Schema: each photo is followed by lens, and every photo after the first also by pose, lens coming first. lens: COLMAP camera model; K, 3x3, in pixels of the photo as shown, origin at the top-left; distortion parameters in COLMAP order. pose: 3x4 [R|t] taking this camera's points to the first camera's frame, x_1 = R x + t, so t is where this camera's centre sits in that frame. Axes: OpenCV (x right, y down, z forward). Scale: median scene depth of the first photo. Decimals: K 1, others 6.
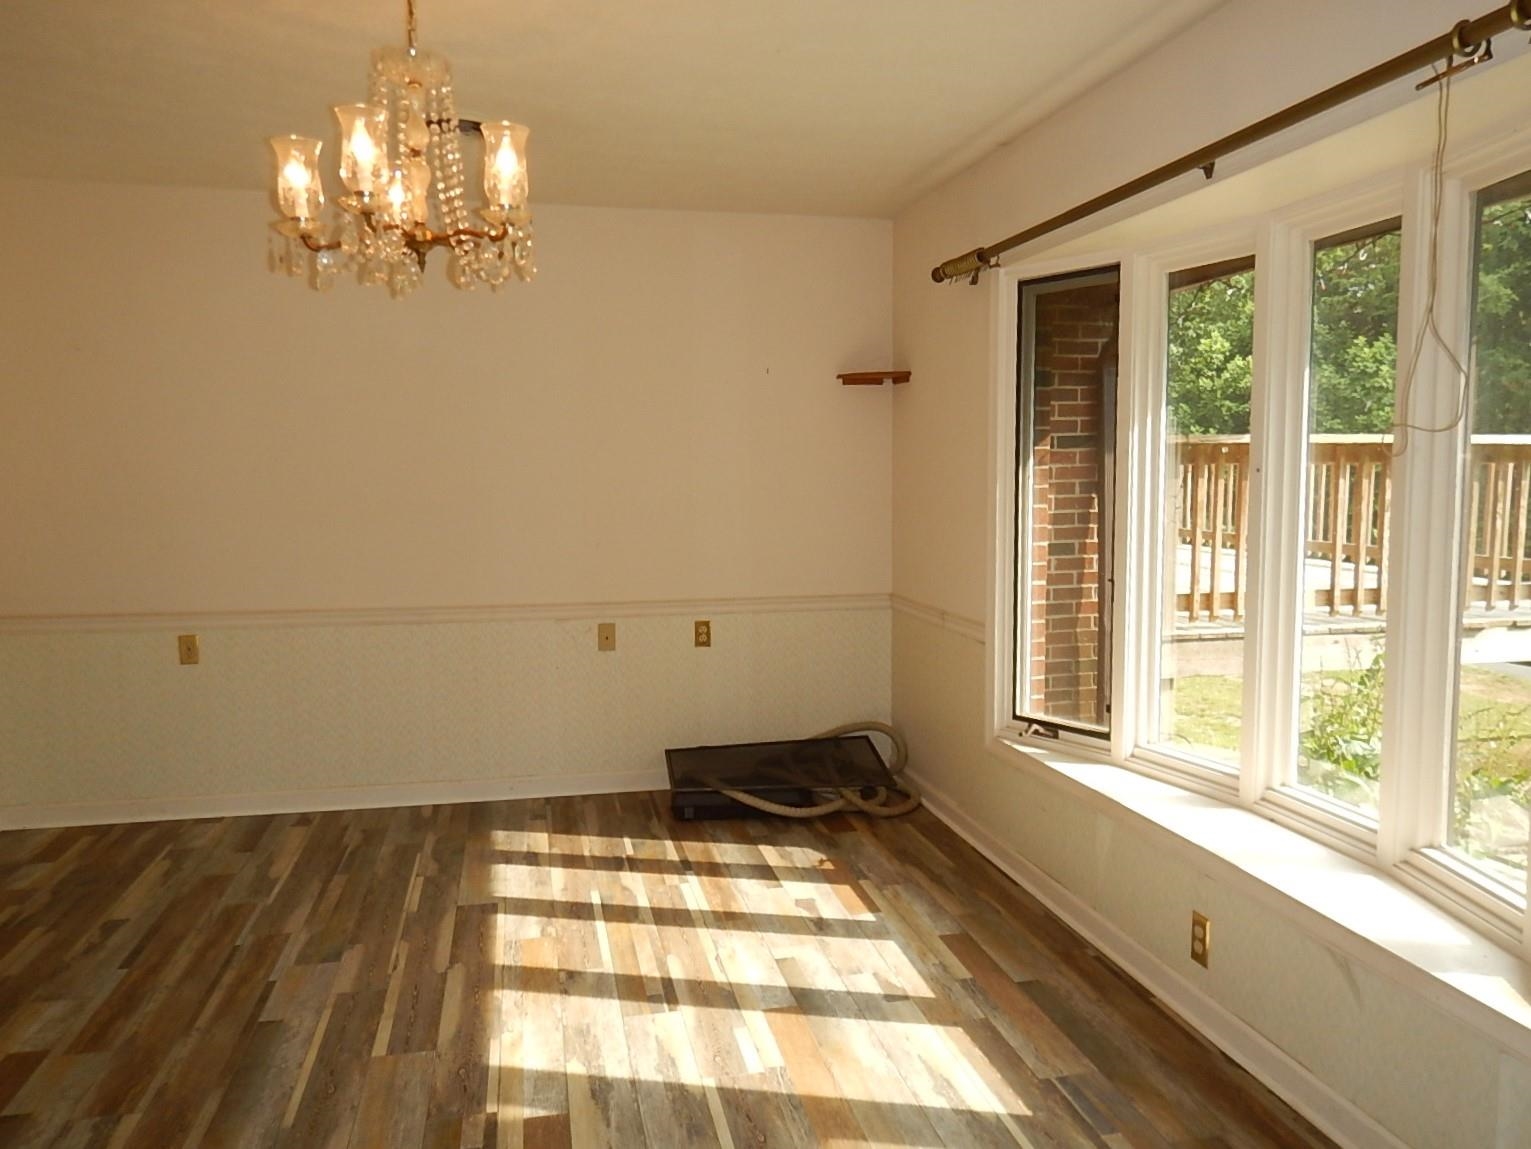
lens RADIAL K [[1131.6, 0, 760.6], [0, 1131.6, 571.7], [0, 0, 1]] dist [0.008128, 0.005747]
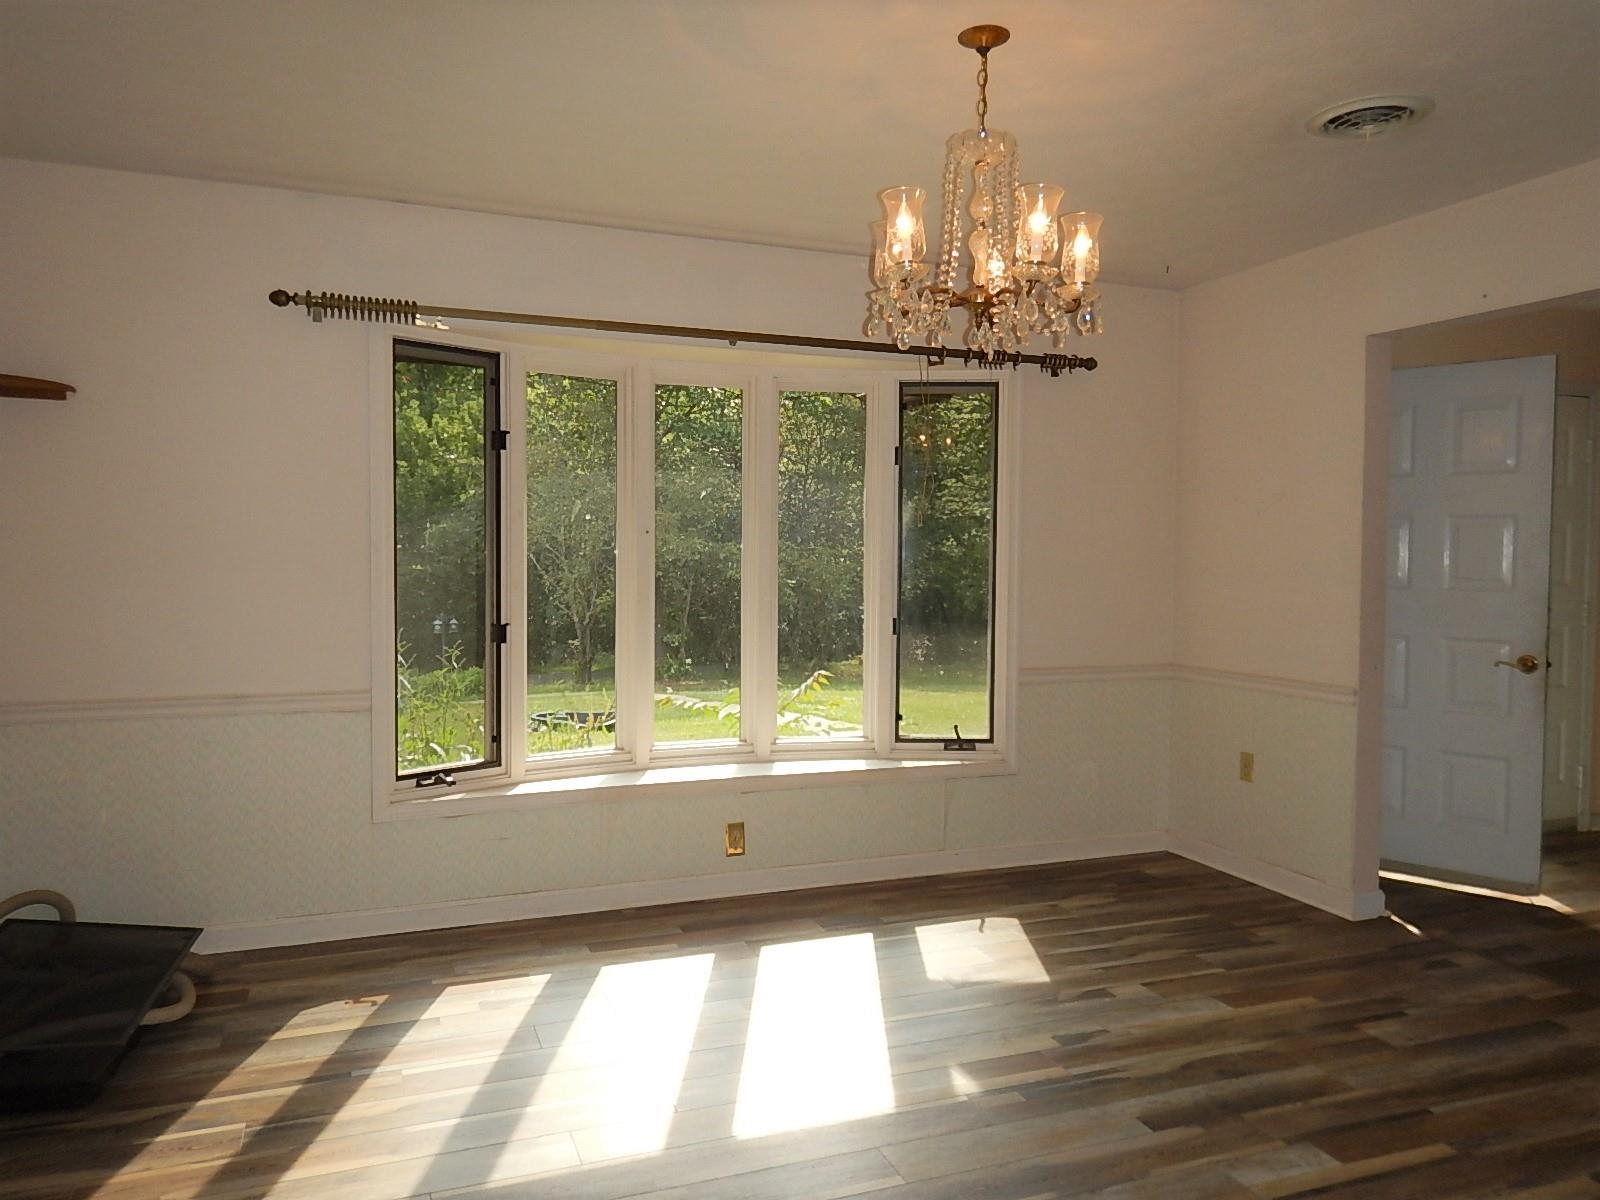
lens RADIAL K [[1130.8, 0, 793.3], [0, 1130.8, 597.8], [0, 0, 1]] dist [0.004955, 0.000753]
pose [[-0.157897, -0.030472, 0.986985, -0.802951], [0.081334, 0.995726, 0.043753, -0.043350], [-0.984100, 0.087184, -0.154744, 0.811883]]
